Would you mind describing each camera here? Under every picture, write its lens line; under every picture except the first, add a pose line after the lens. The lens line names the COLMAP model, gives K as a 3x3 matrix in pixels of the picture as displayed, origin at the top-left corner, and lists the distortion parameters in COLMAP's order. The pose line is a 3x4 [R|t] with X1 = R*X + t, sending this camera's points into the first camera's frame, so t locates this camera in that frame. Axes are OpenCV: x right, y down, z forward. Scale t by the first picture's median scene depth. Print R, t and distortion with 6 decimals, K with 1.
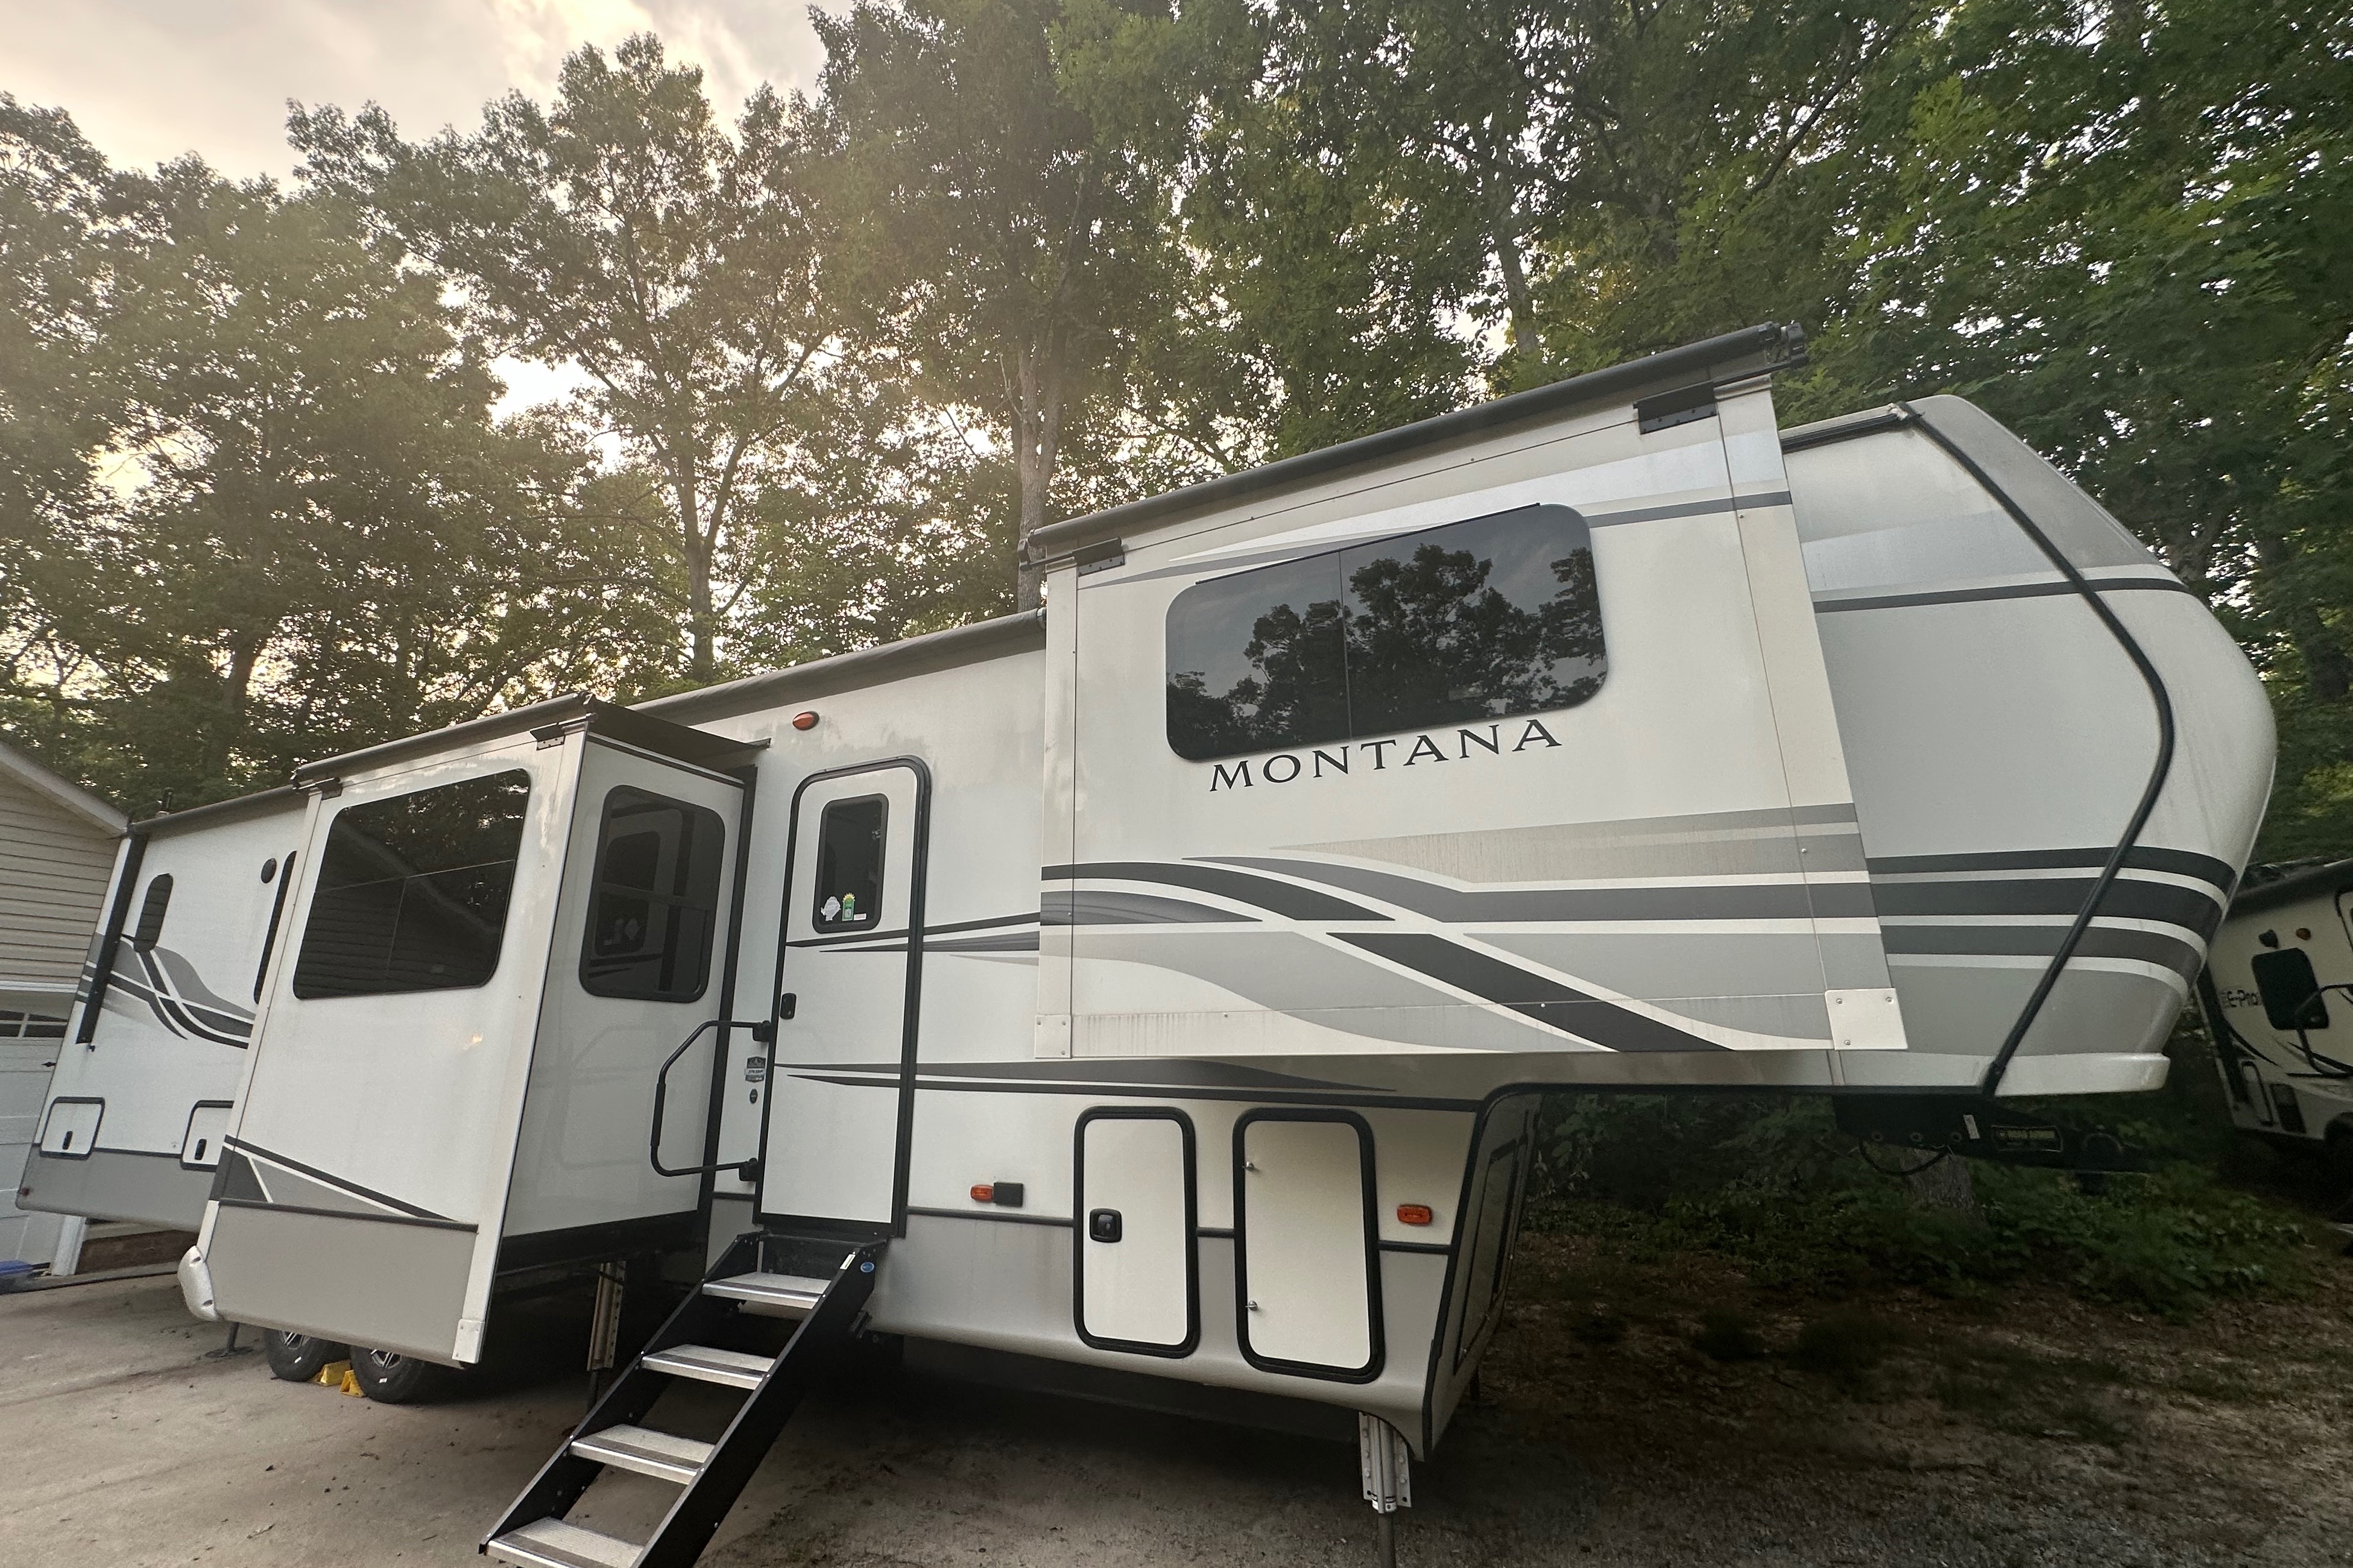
lens RADIAL K [[926.2, 0, 1123.0], [0, 926.2, 827.2], [0, 0, 1]] dist [-0.004376, 0.000591]
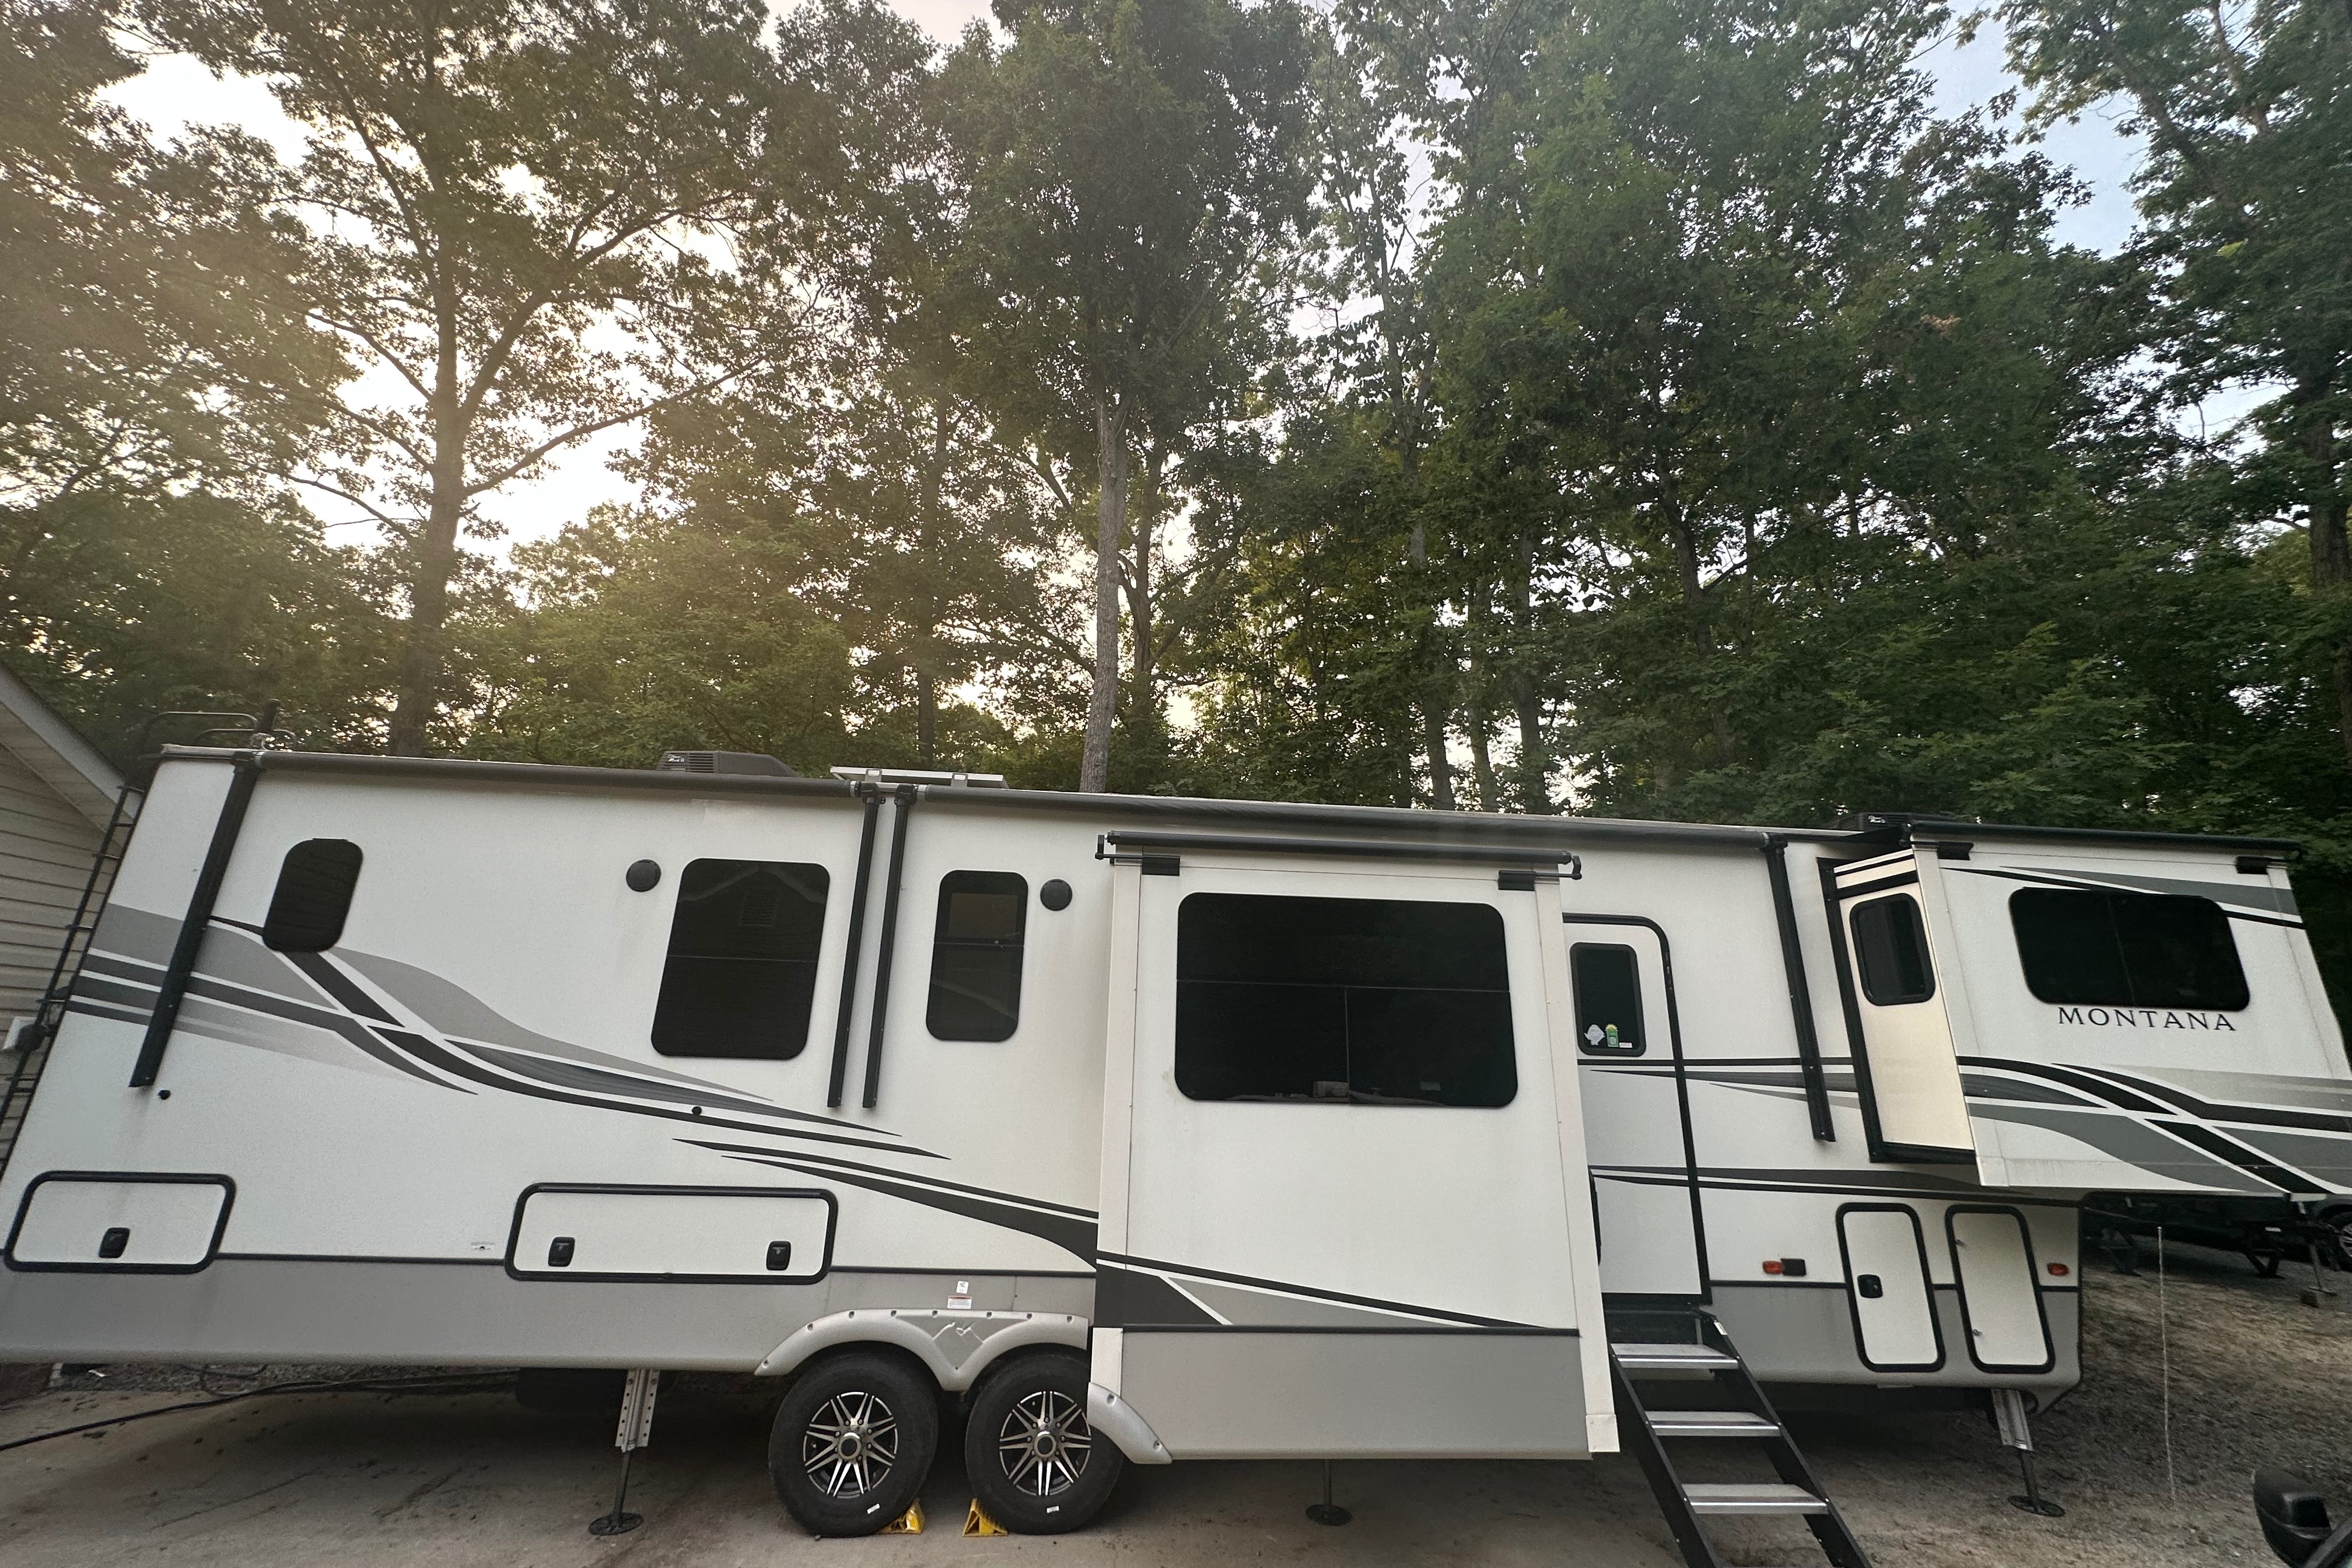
lens RADIAL K [[926.0, 0, 1162.1], [0, 926.0, 784.8], [0, 0, 1]] dist [-0.004376, 0.000591]
pose [[0.875365, 0.167934, 0.453360, -1.785305], [-0.153365, 0.985756, -0.069022, -0.083314], [-0.458493, -0.009111, 0.888651, 0.211593]]
